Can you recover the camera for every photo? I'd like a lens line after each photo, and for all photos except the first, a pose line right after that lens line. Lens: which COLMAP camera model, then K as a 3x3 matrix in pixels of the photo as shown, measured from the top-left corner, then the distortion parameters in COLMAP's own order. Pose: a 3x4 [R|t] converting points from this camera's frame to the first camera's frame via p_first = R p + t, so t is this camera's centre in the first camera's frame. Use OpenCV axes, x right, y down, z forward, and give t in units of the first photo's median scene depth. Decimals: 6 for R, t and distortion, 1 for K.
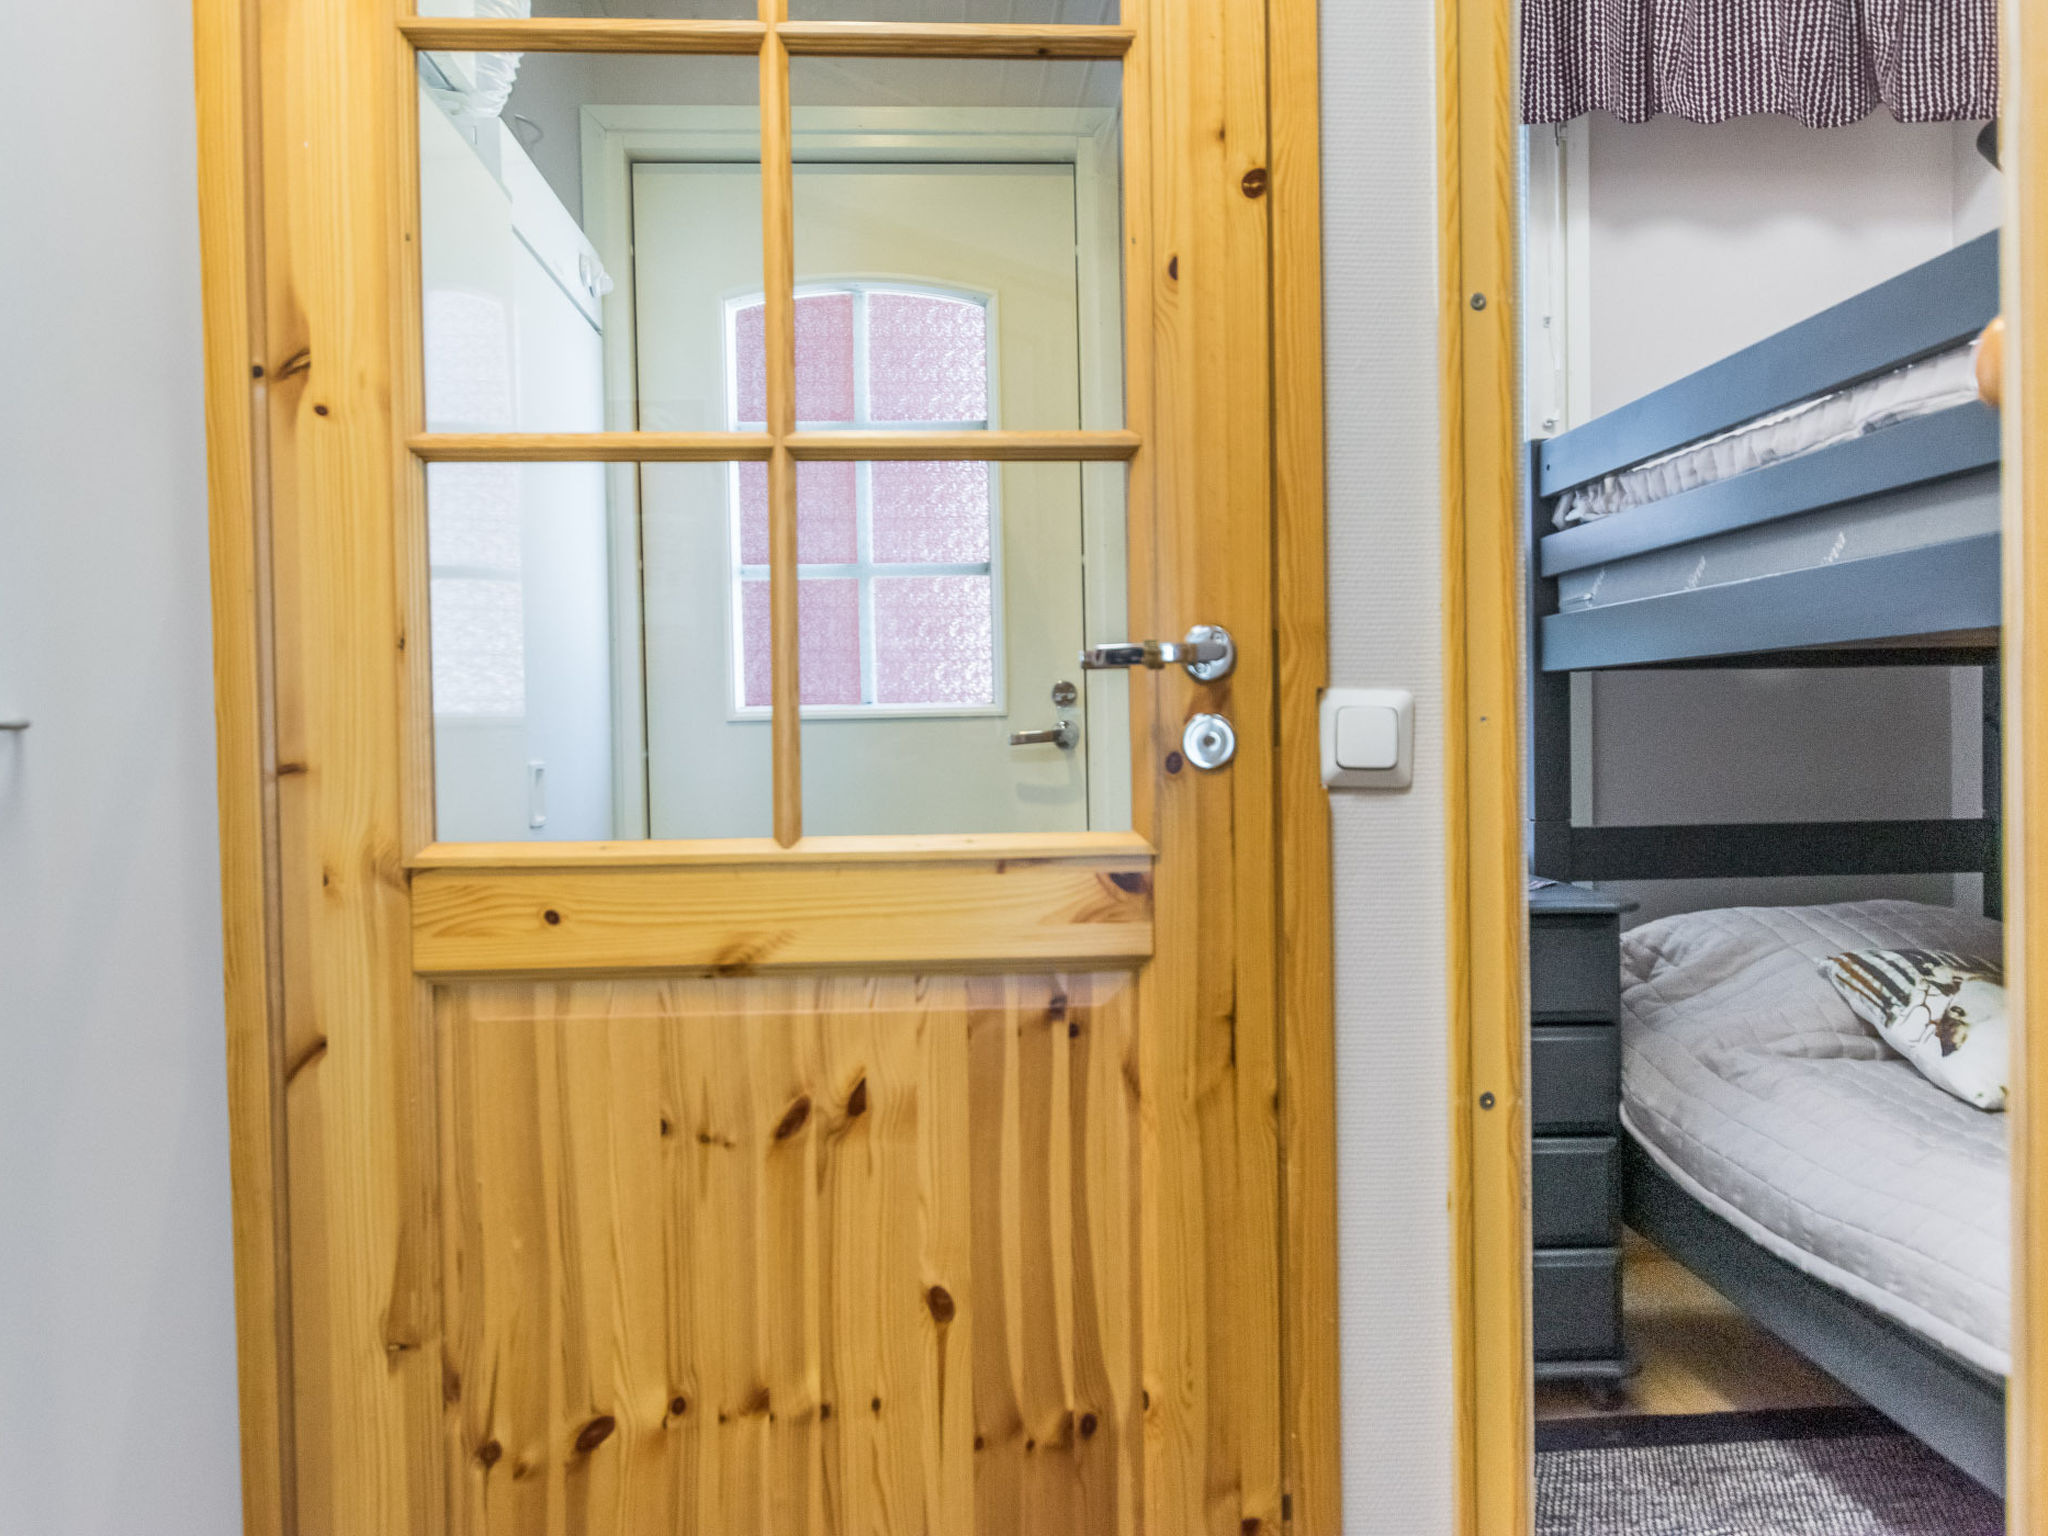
lens RADIAL K [[1493.8, 0, 1024.0], [0, 1493.8, 768.0], [0, 0, 1]] dist [0.002399, -0.004295]
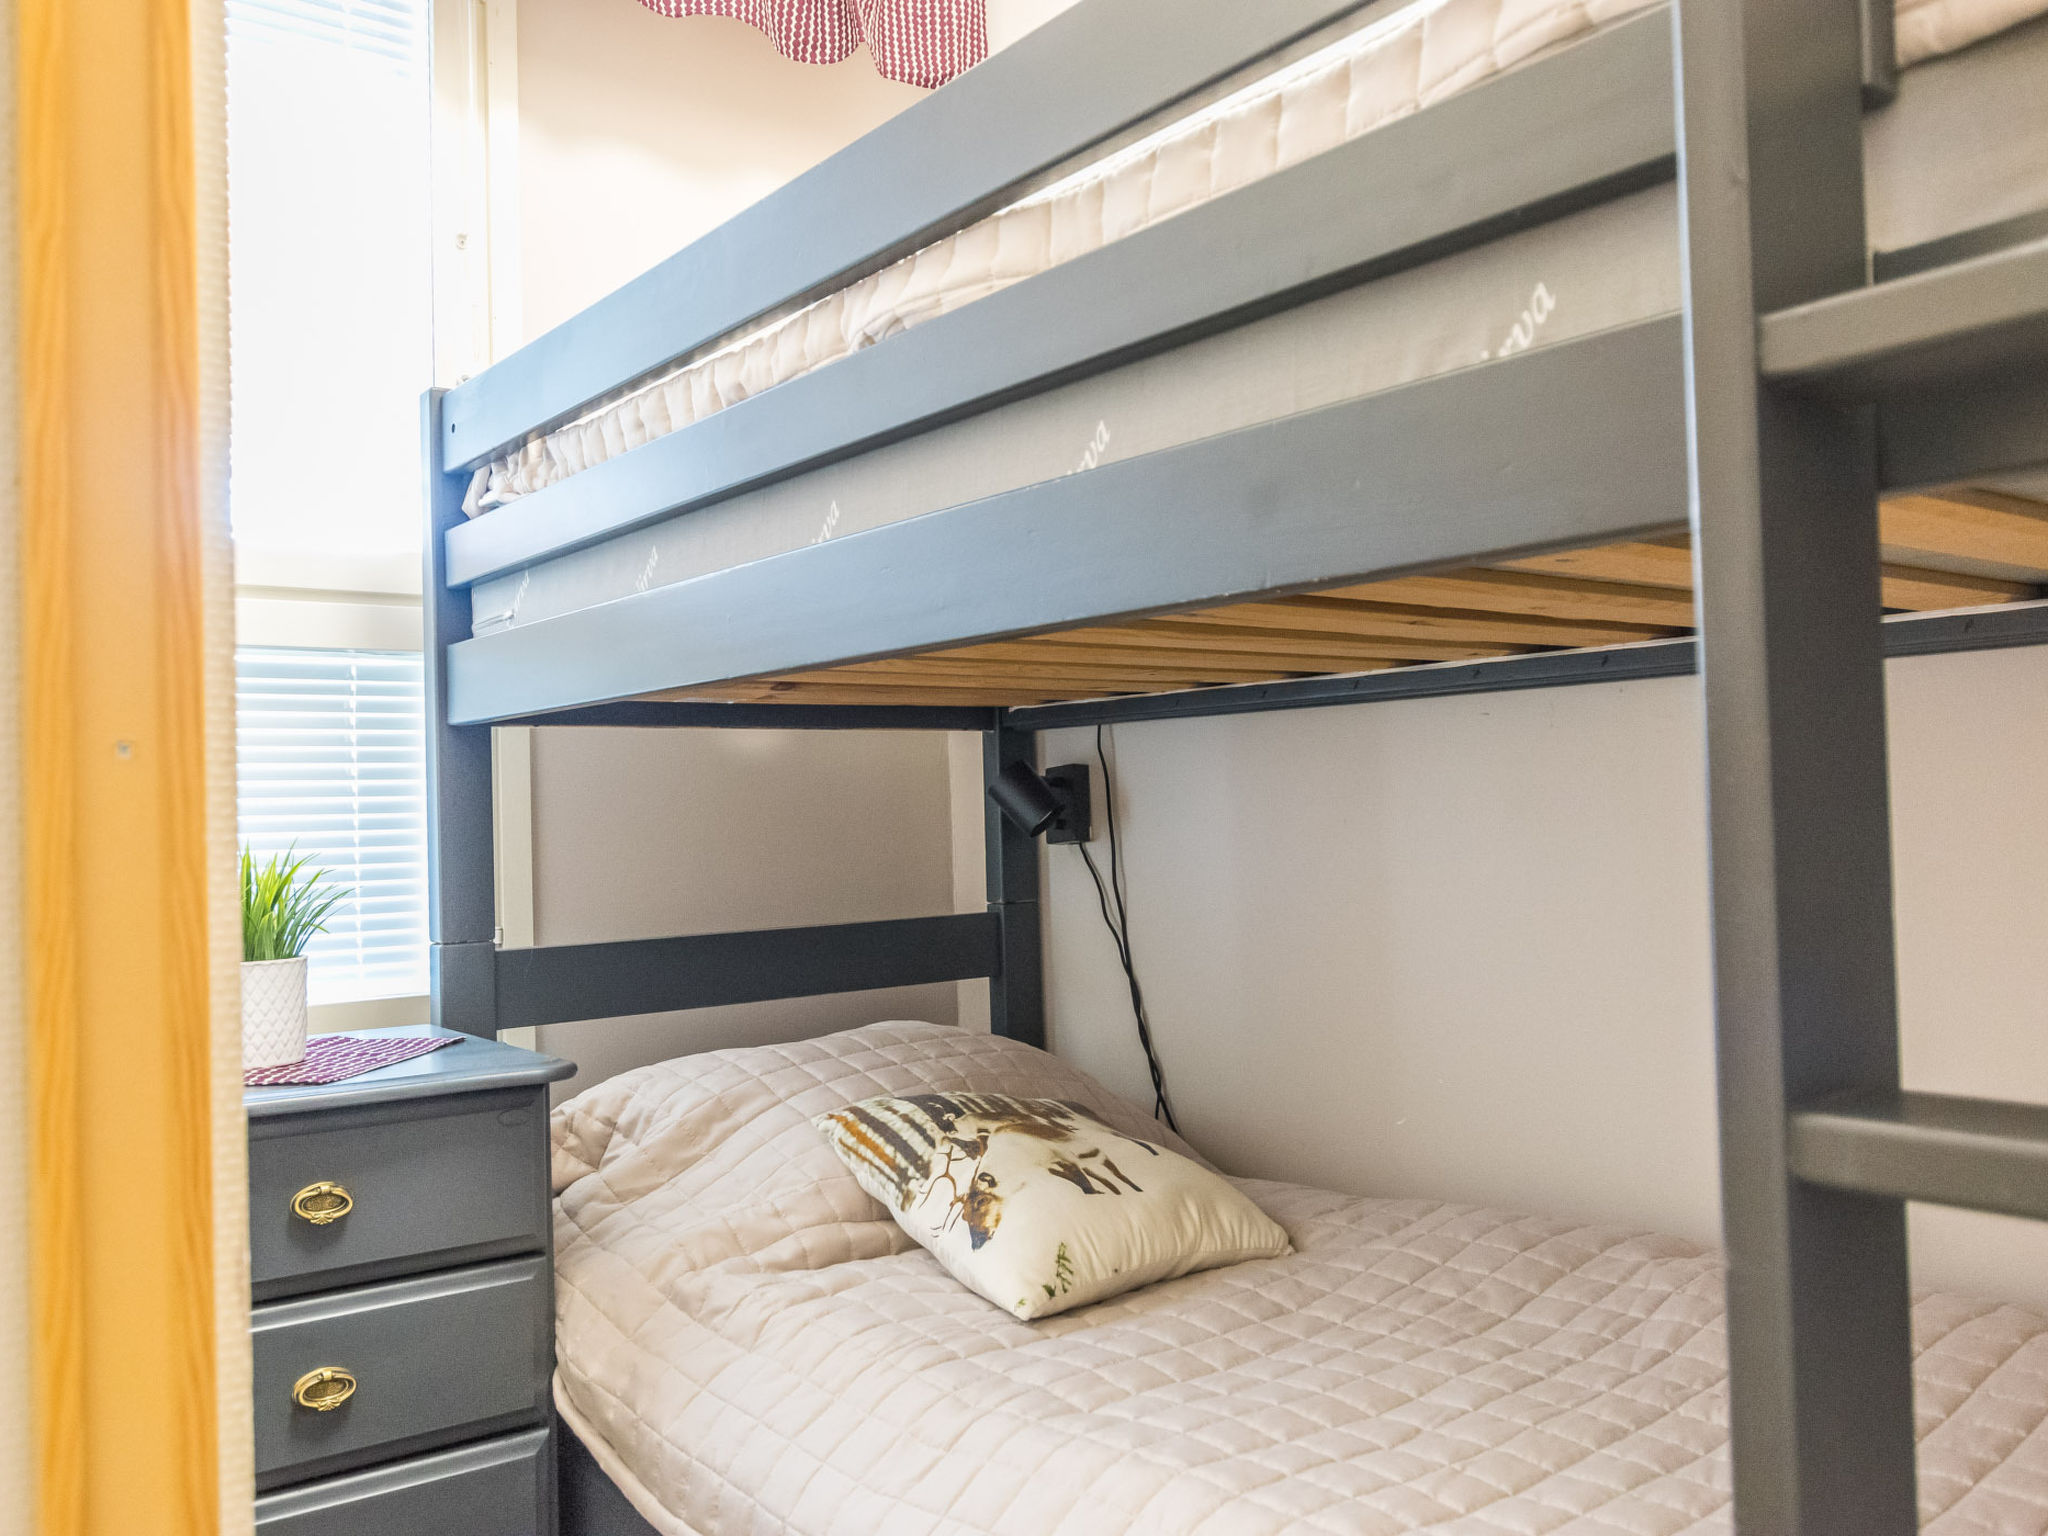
lens RADIAL K [[1716.7, 0, 1024.0], [0, 1716.7, 768.0], [0, 0, 1]] dist [-0.004780, -0.003958]
pose [[0.818898, 0.008285, 0.573879, 0.132980], [0.027869, 0.998142, -0.054177, 0.005952], [-0.573262, 0.060359, 0.817146, 0.249020]]
